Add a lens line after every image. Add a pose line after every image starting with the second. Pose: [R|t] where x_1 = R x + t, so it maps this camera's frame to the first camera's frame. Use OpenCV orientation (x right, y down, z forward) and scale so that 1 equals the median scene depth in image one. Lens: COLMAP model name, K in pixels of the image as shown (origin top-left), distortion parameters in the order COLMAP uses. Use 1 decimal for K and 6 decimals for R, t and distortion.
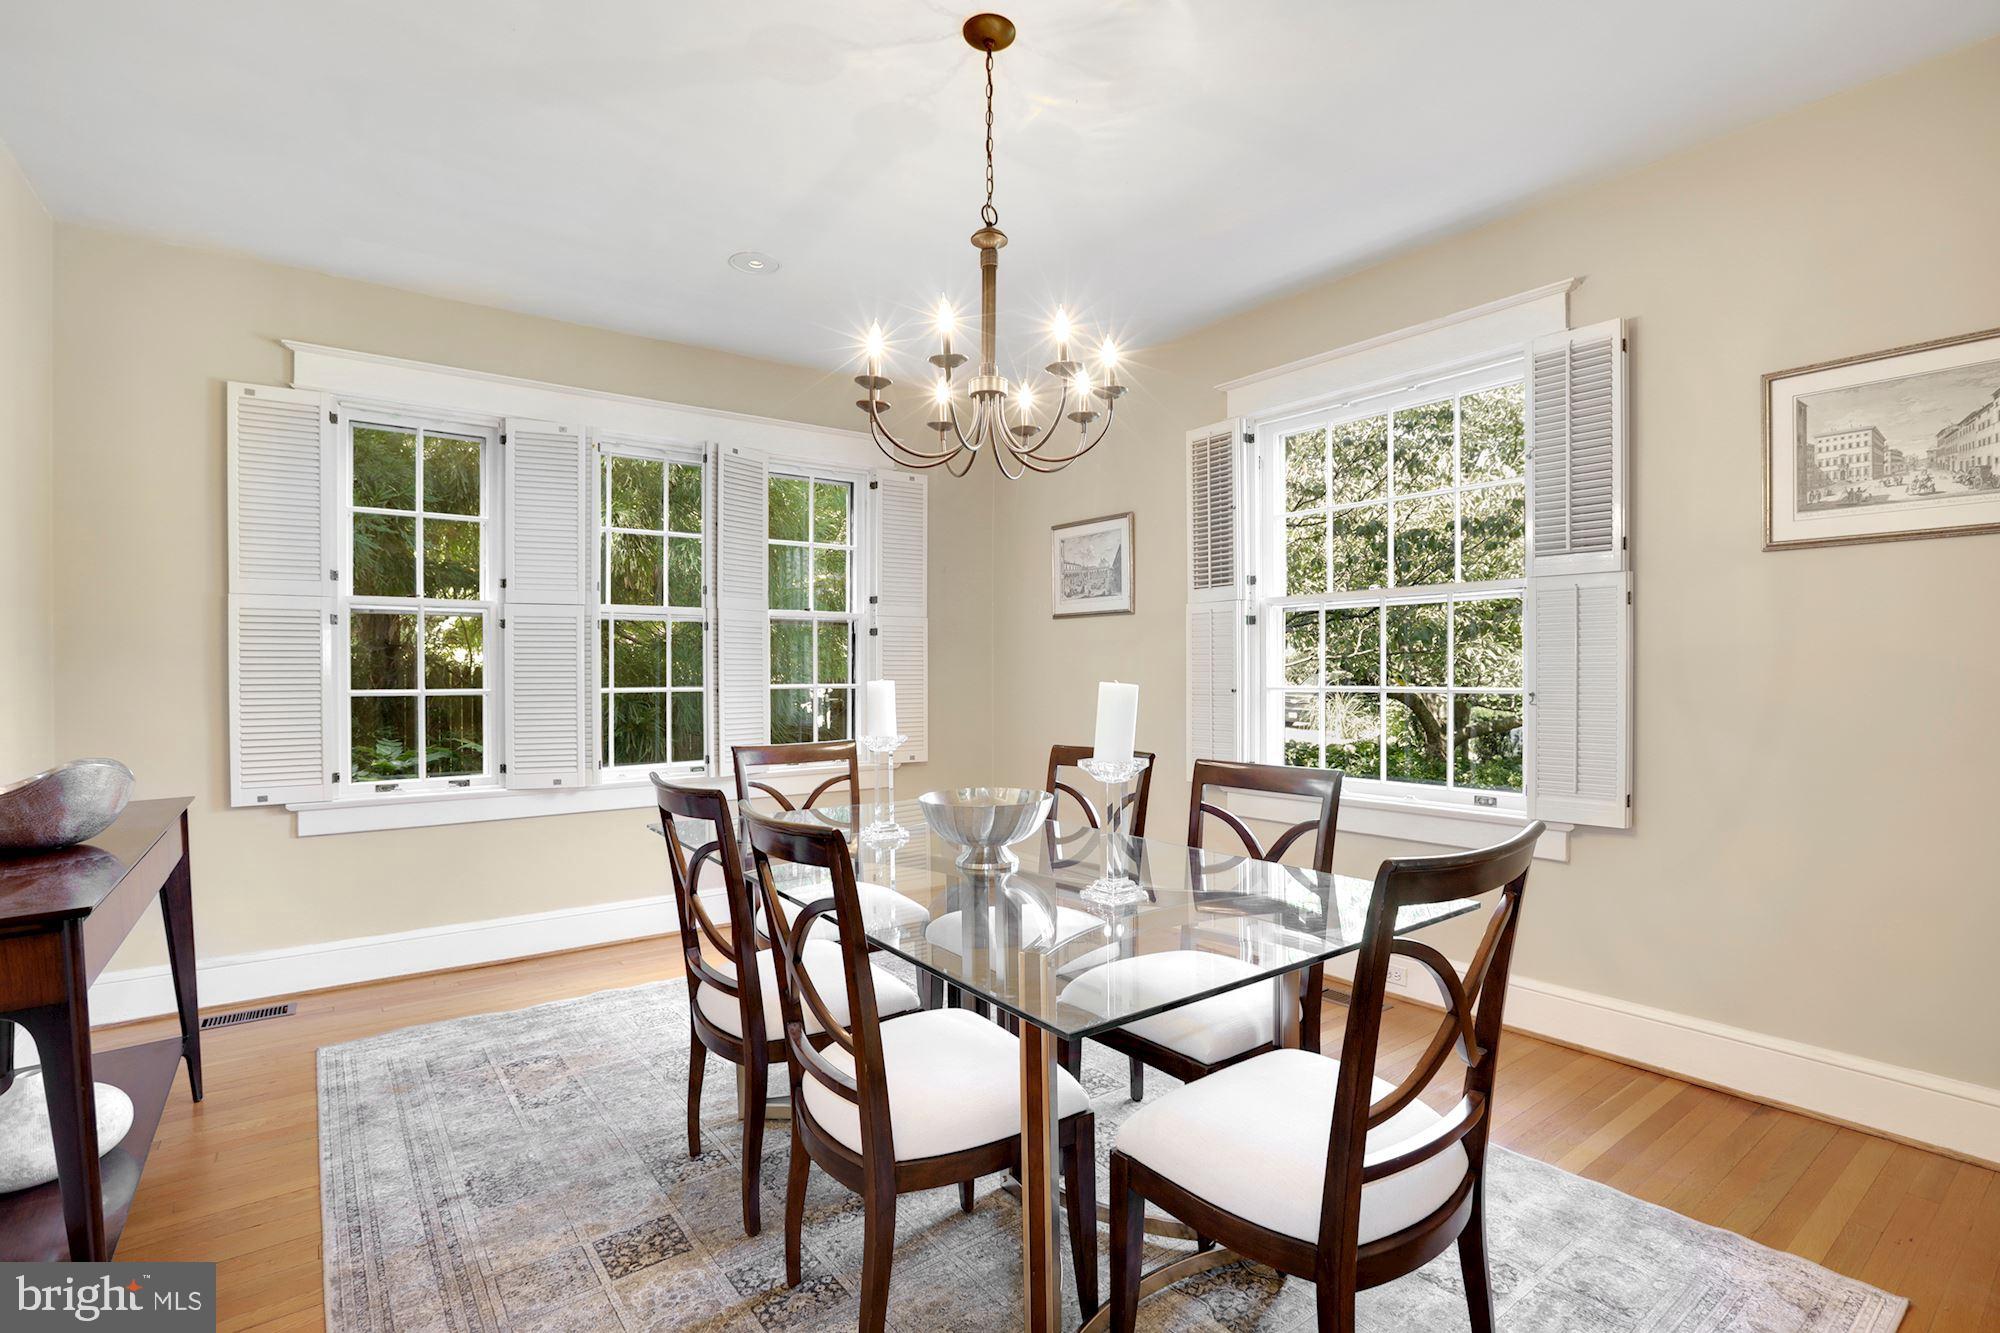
lens RADIAL K [[944.1, 0, 999.7], [0, 944.1, 666.6], [0, 0, 1]] dist [-0.004994, 0.000198]
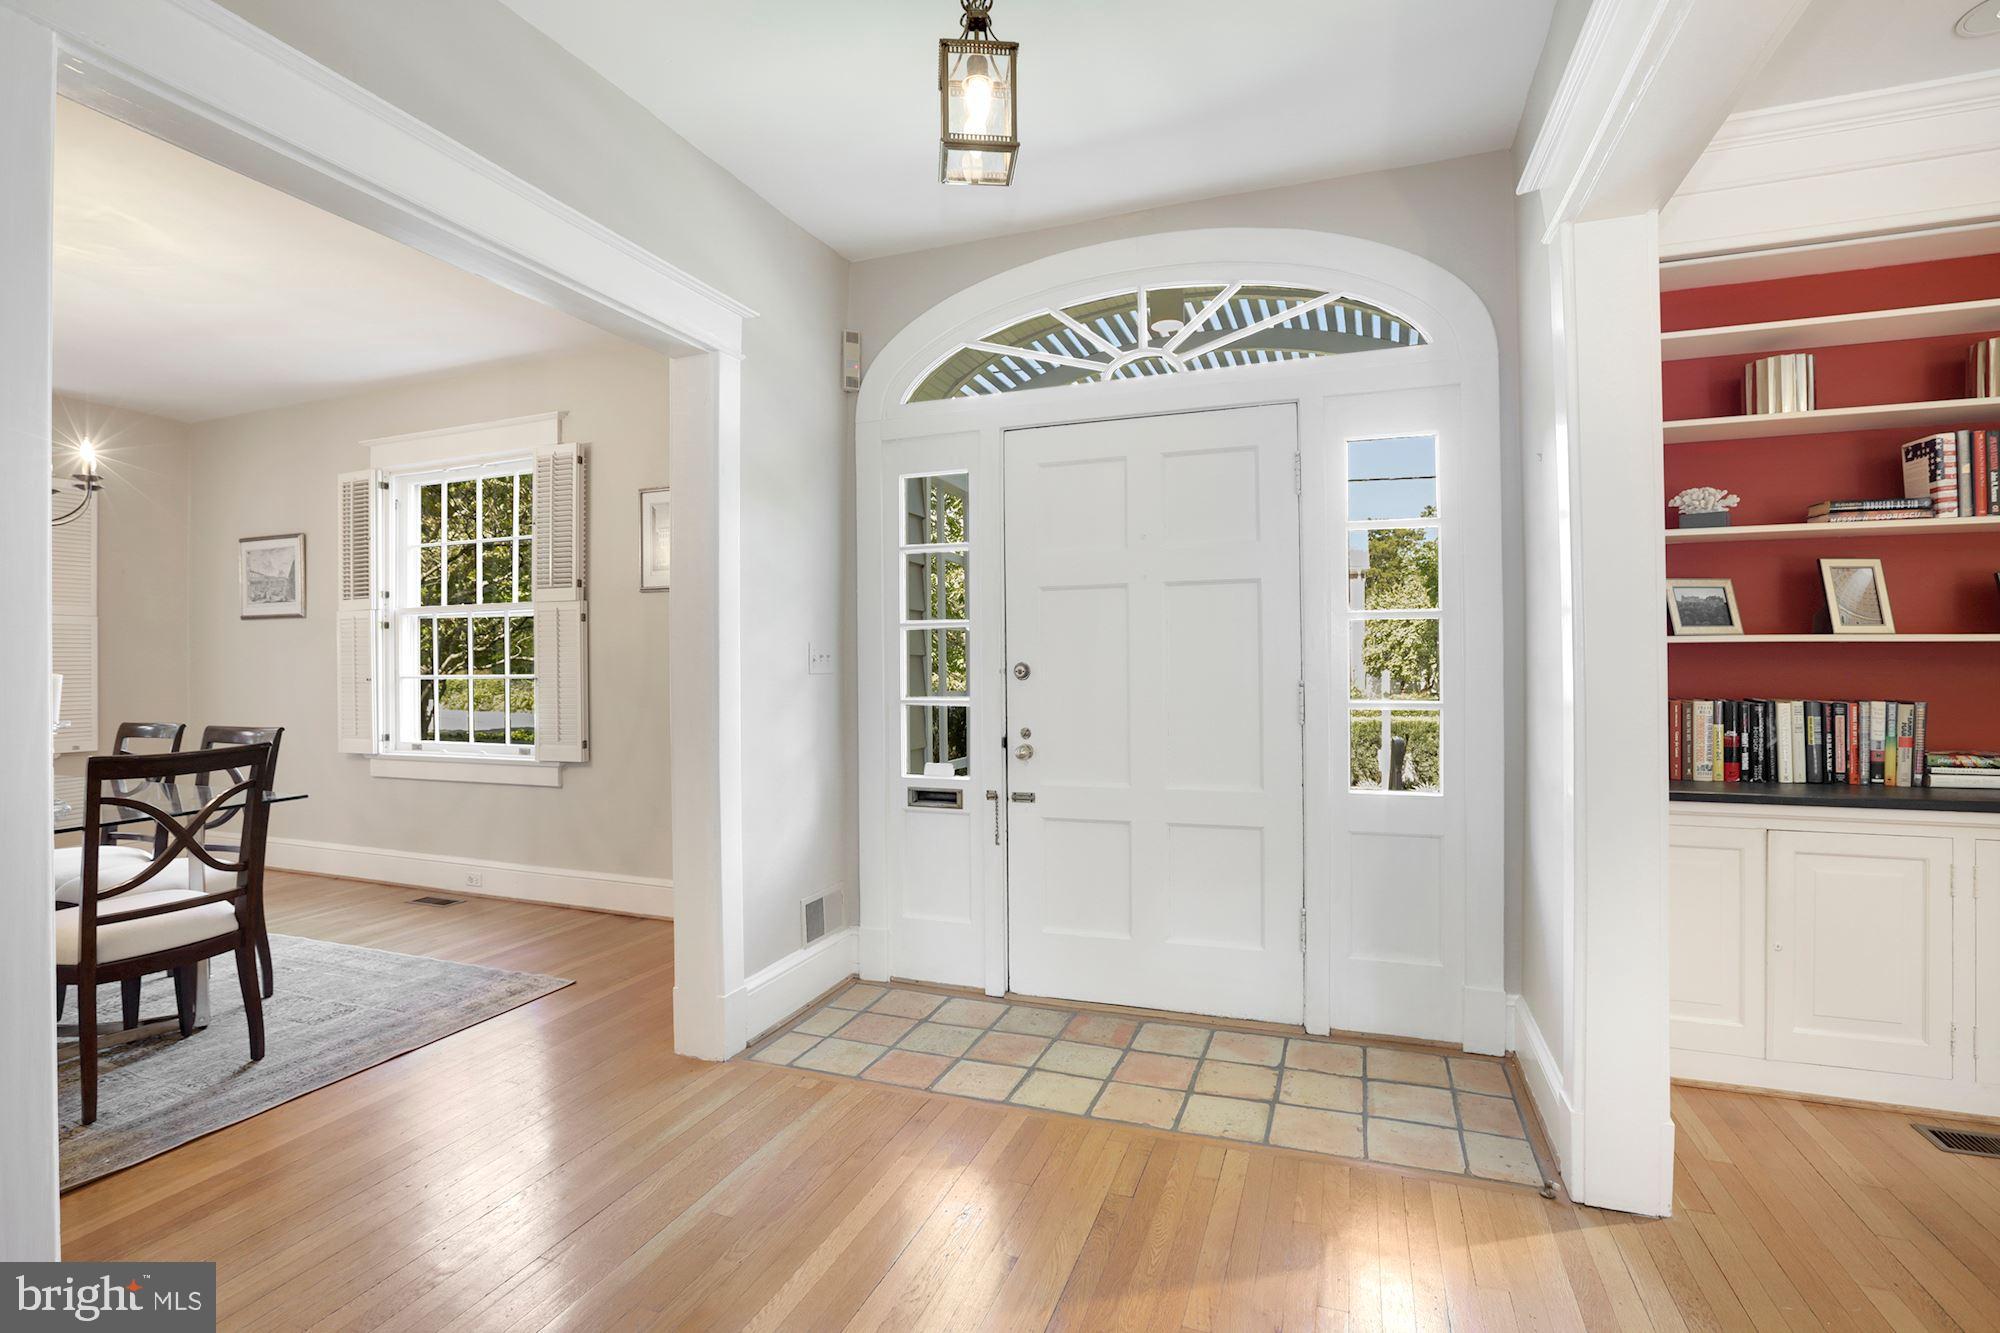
lens RADIAL K [[944.1, 0, 994.4], [0, 944.1, 659.0], [0, 0, 1]] dist [-0.004994, 0.000198]
pose [[0.867675, 0.002094, 0.497128, 0.348893], [0.001762, 0.999972, -0.007287, 0.008014], [-0.497129, 0.007199, 0.867647, -0.542213]]
